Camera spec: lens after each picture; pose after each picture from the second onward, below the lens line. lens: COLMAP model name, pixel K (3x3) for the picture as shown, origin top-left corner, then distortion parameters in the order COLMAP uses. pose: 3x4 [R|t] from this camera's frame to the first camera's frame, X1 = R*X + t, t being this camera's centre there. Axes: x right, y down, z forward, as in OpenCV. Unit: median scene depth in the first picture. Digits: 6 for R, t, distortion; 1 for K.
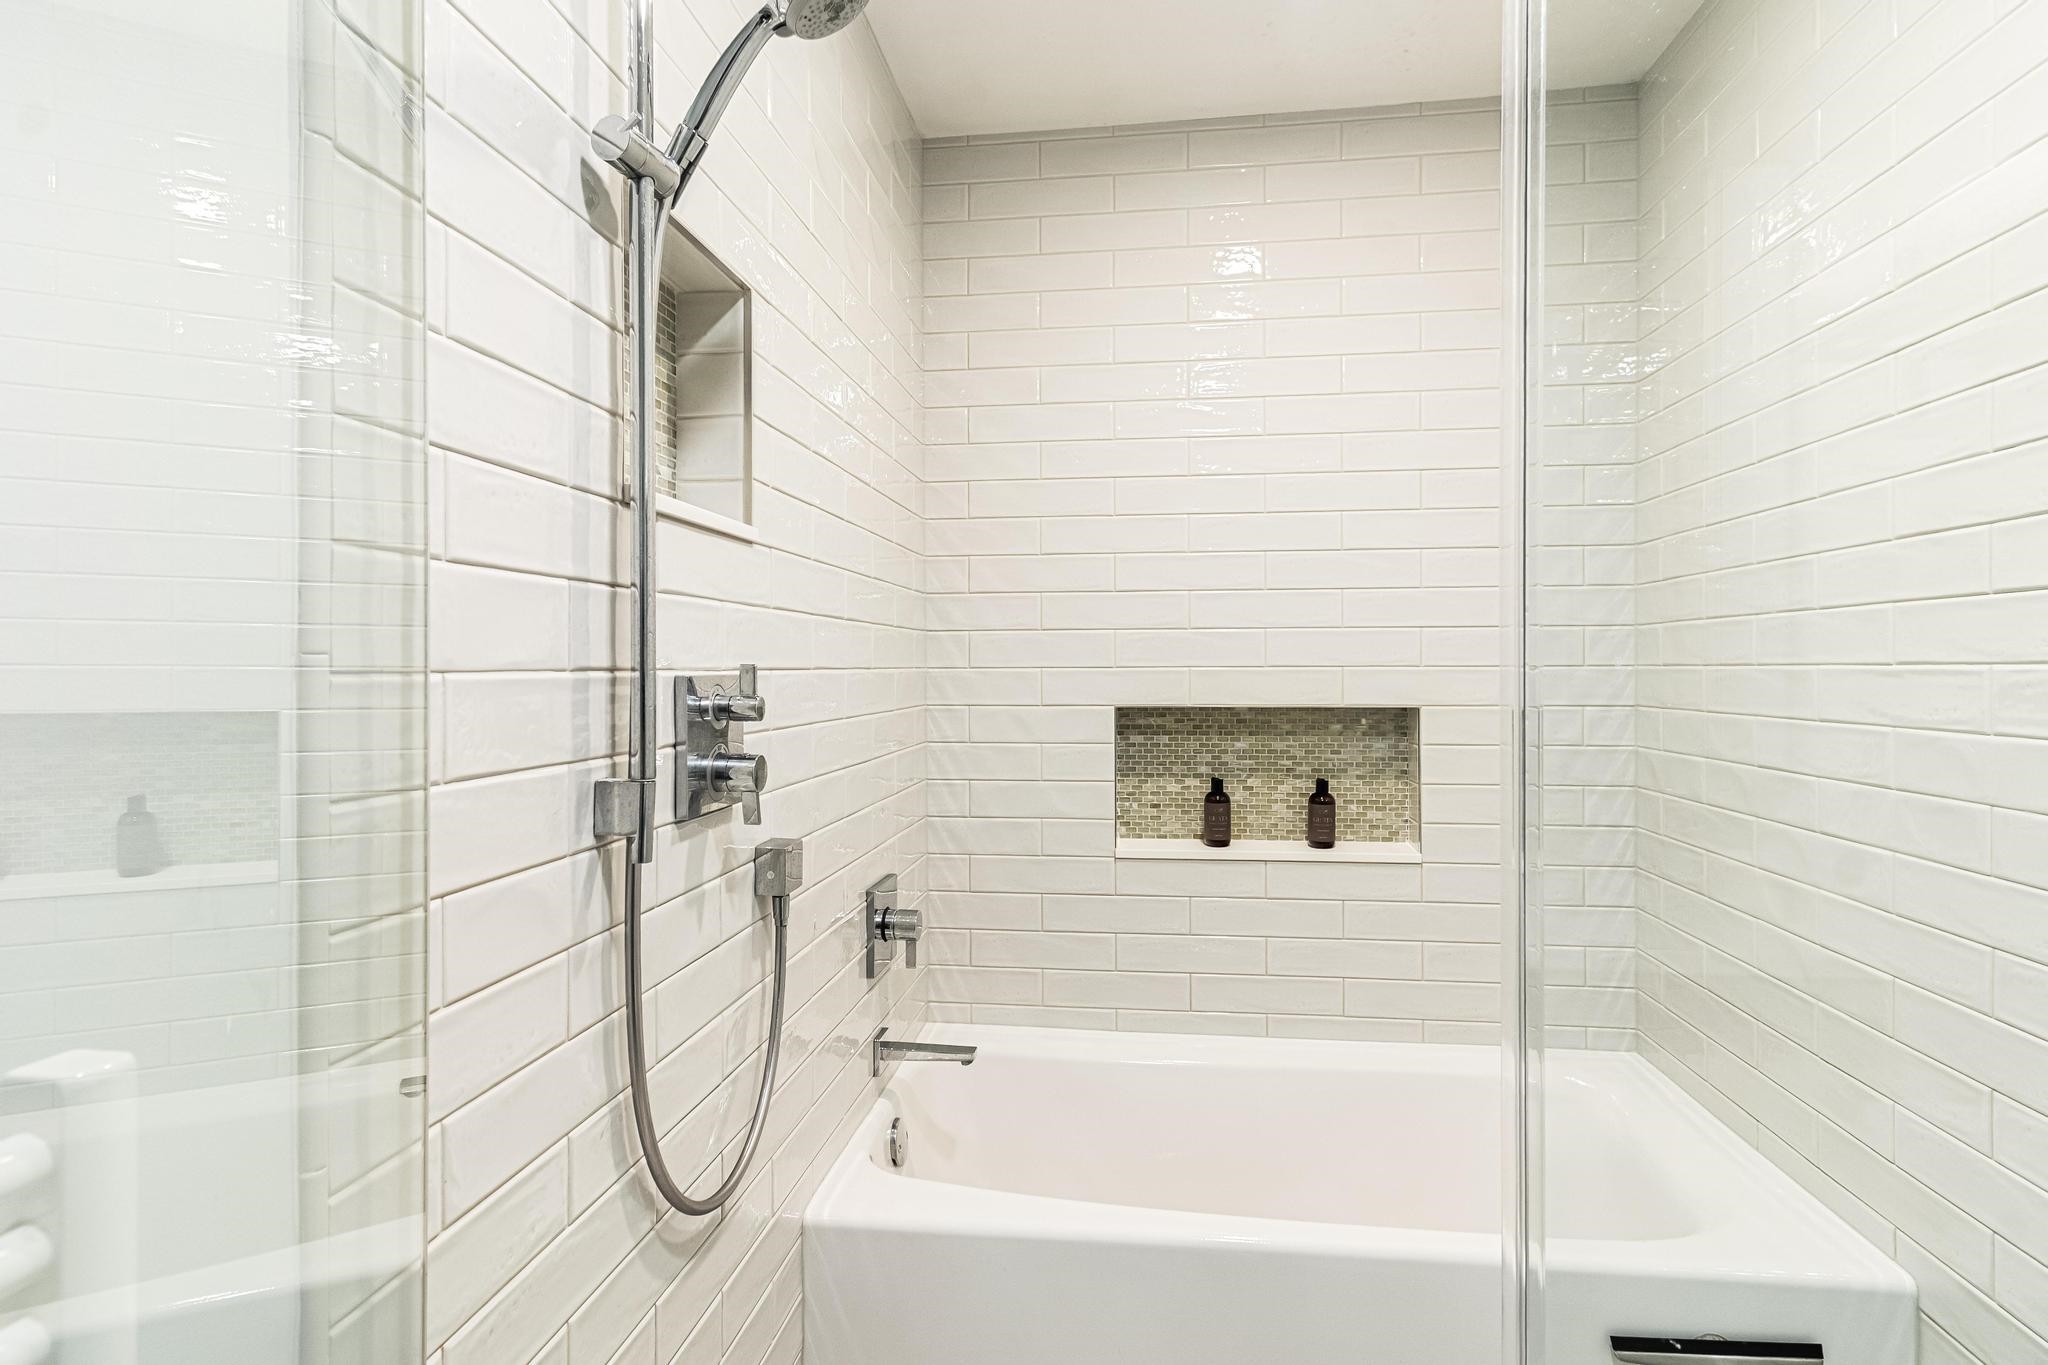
lens RADIAL K [[1022.1, 0, 1021.8], [0, 1022.1, 658.6], [0, 0, 1]] dist [0.011173, -0.003376]
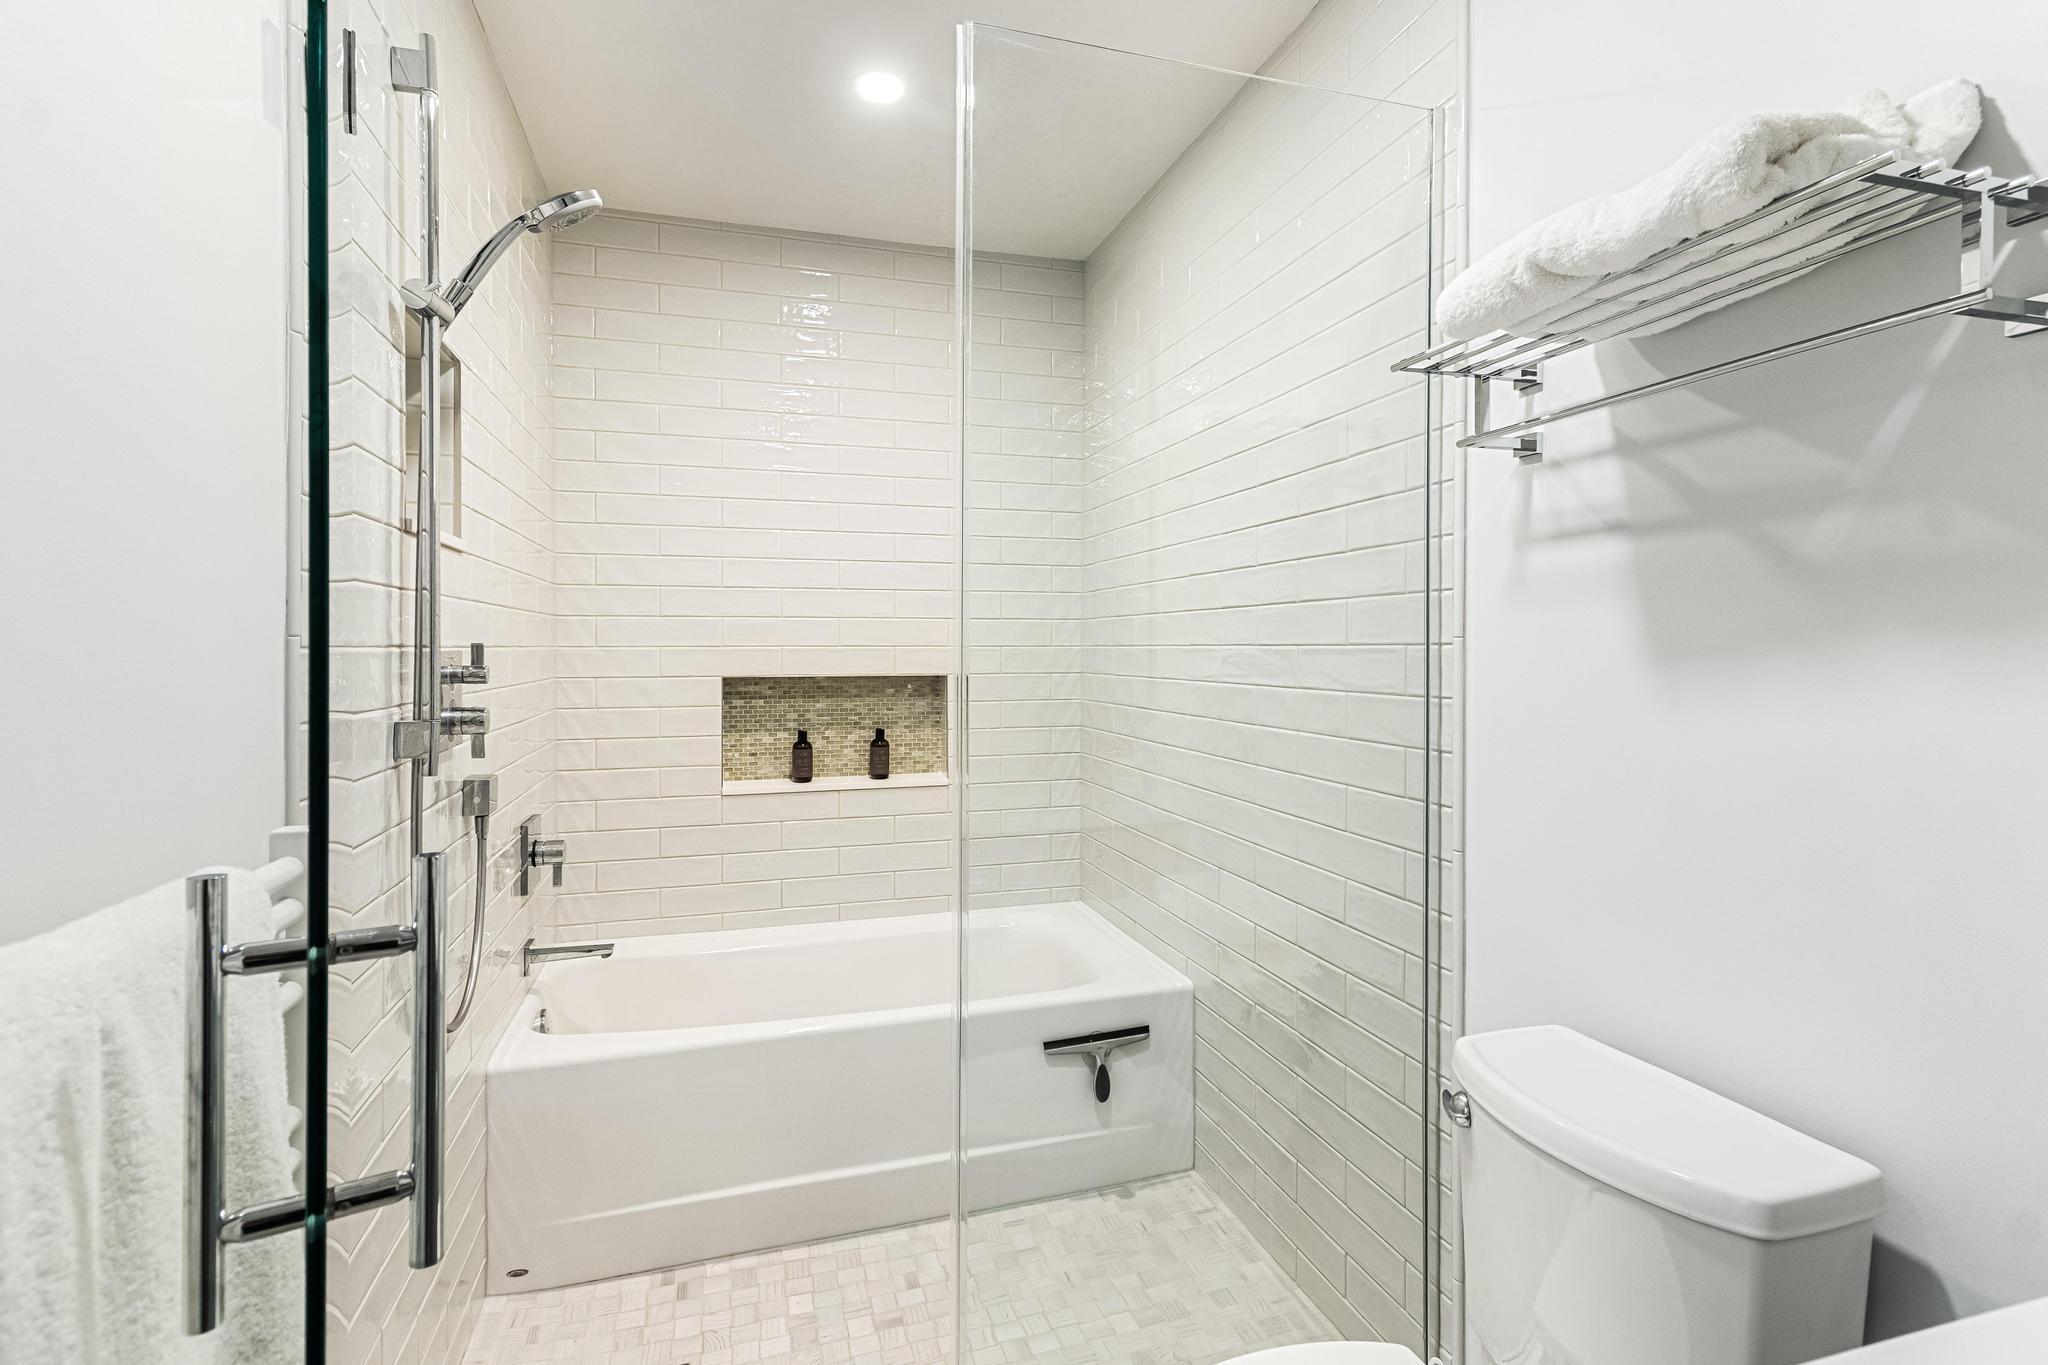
lens RADIAL K [[973.7, 0, 1059.4], [0, 973.7, 659.1], [0, 0, 1]] dist [0.012104, -0.004372]
pose [[0.893922, -0.003275, 0.448211, -0.076191], [-0.005885, 0.999801, 0.019042, -0.001306], [-0.448185, -0.019660, 0.893725, -0.271694]]
